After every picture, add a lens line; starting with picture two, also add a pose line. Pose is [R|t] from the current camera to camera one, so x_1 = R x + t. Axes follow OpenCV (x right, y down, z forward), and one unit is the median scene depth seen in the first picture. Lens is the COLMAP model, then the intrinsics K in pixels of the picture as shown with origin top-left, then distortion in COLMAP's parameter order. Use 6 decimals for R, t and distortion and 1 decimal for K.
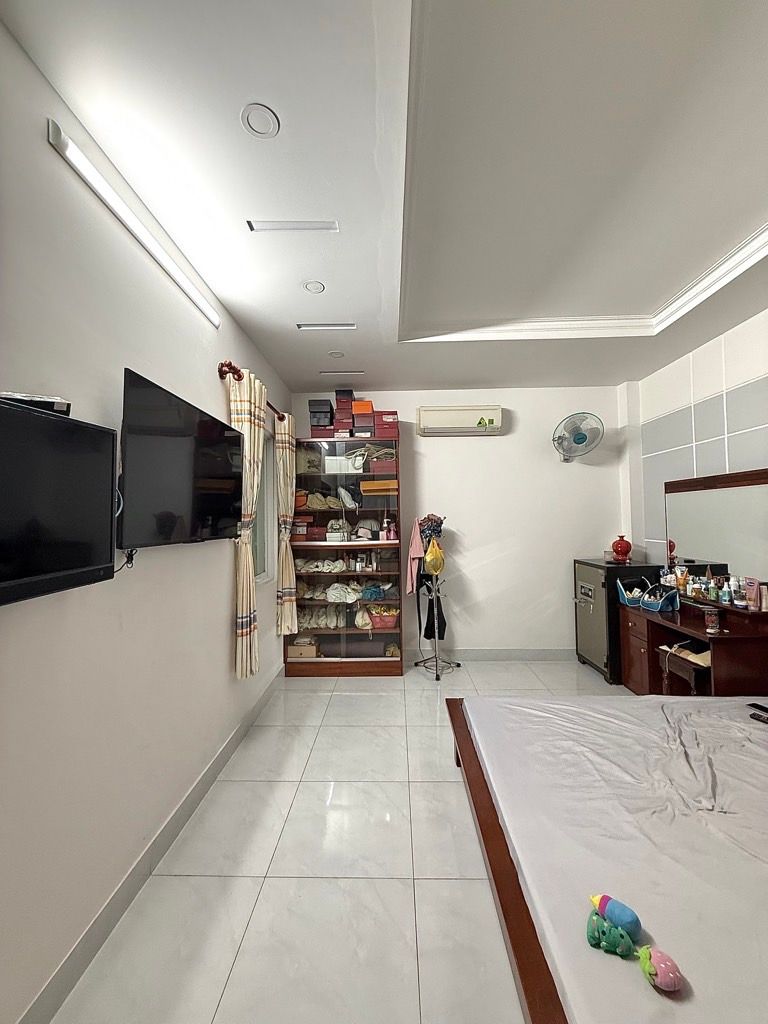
lens RADIAL K [[408.2, 0, 384.6], [0, 408.2, 514.3], [0, 0, 1]] dist [0.002418, -0.000021]
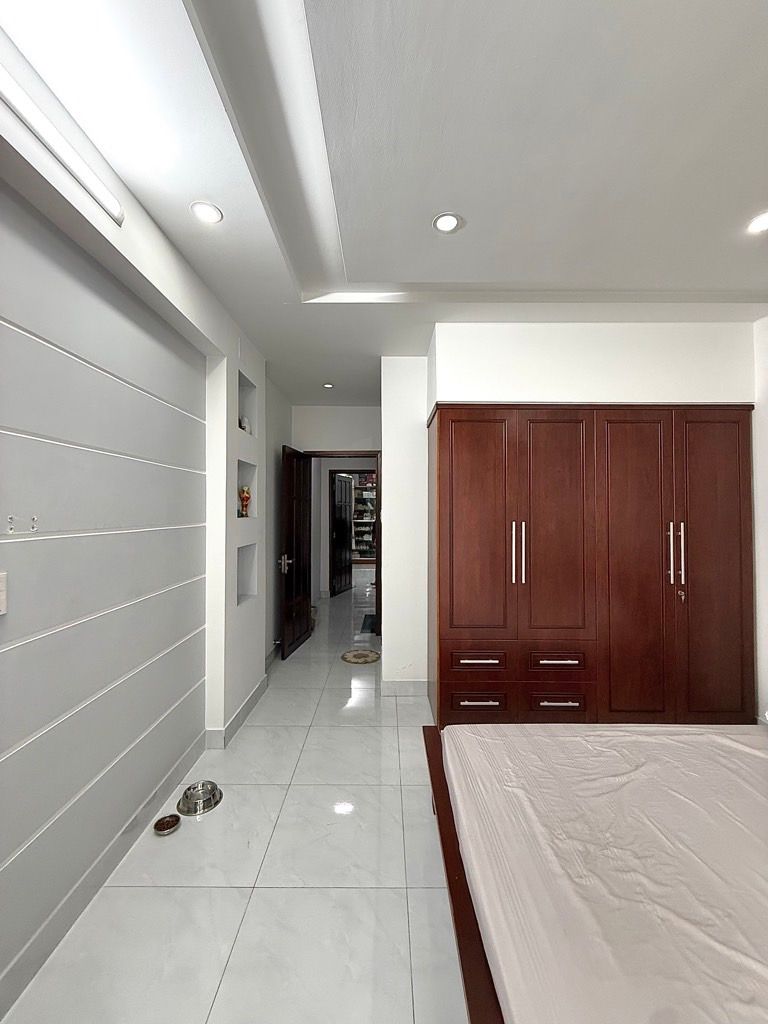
lens RADIAL K [[408.2, 0, 382.8], [0, 408.2, 510.9], [0, 0, 1]] dist [0.002418, -0.000021]
pose [[0.999816, -0.003315, 0.018904, -0.056936], [0.003419, 0.999979, -0.005438, 0.015564], [-0.018885, 0.005502, 0.999807, -2.013043]]
